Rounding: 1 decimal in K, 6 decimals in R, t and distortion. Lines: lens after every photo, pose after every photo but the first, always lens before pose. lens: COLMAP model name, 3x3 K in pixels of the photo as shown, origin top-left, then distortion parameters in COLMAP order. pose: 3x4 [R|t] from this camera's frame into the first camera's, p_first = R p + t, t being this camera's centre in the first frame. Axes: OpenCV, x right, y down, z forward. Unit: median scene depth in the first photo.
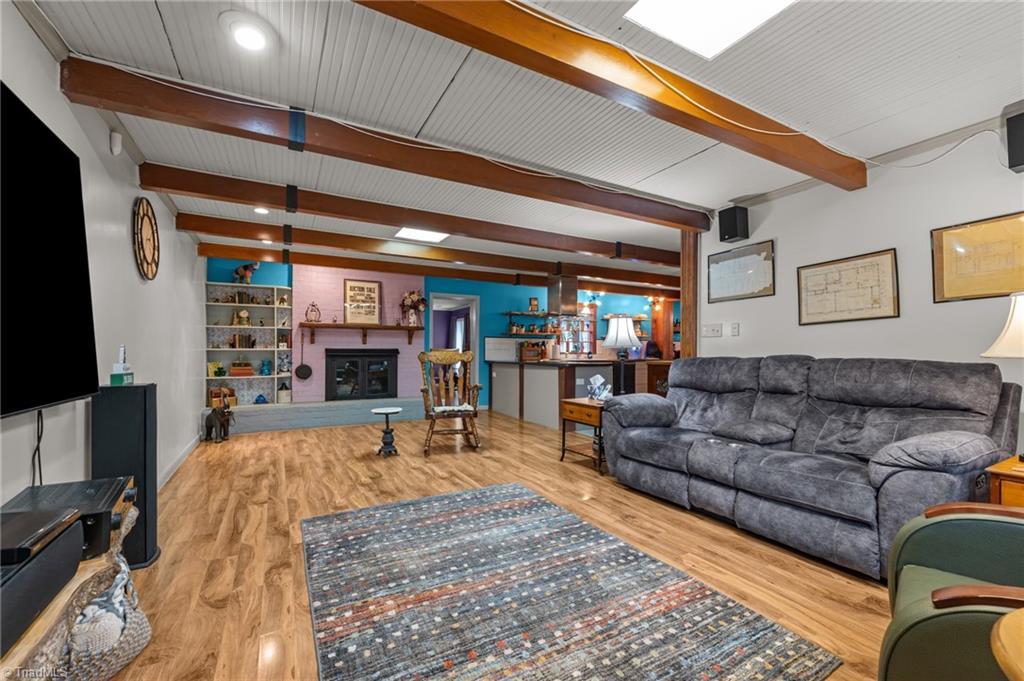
lens RADIAL K [[421.9, 0, 509.6], [0, 421.9, 350.9], [0, 0, 1]] dist [-0.001292, -0.000241]
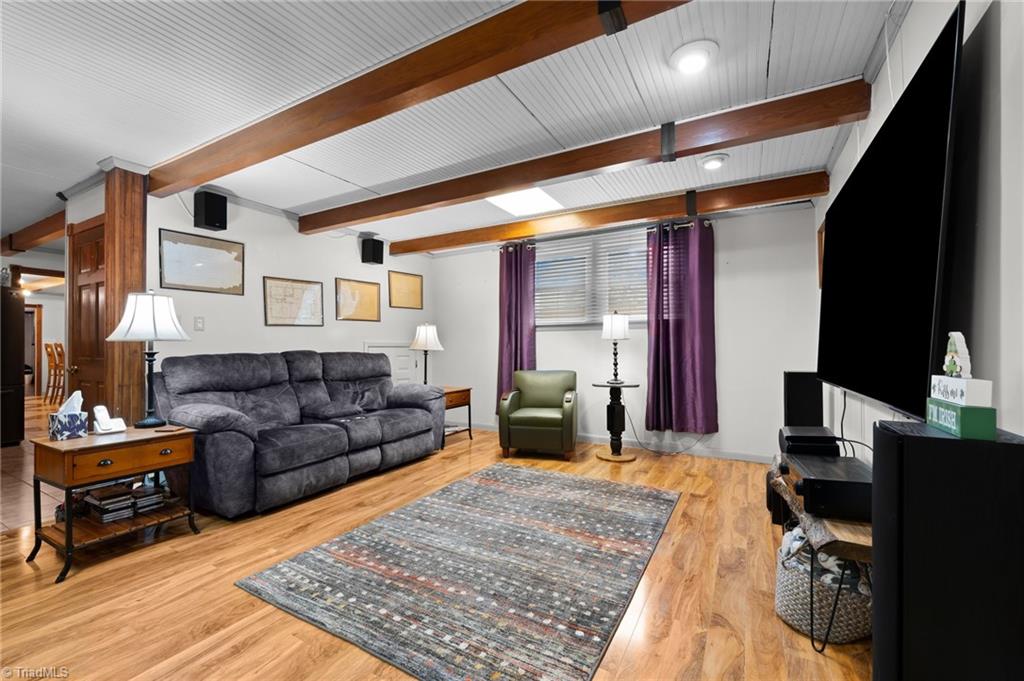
lens RADIAL K [[421.0, 0, 512.0], [0, 421.0, 340.5], [0, 0, 1]] dist [-0.002354, -0.001143]
pose [[-0.528818, 0.014521, 0.848611, -0.809518], [-0.001943, 0.999830, -0.018320, 0.001868], [-0.848733, -0.011337, -0.528700, 1.229885]]
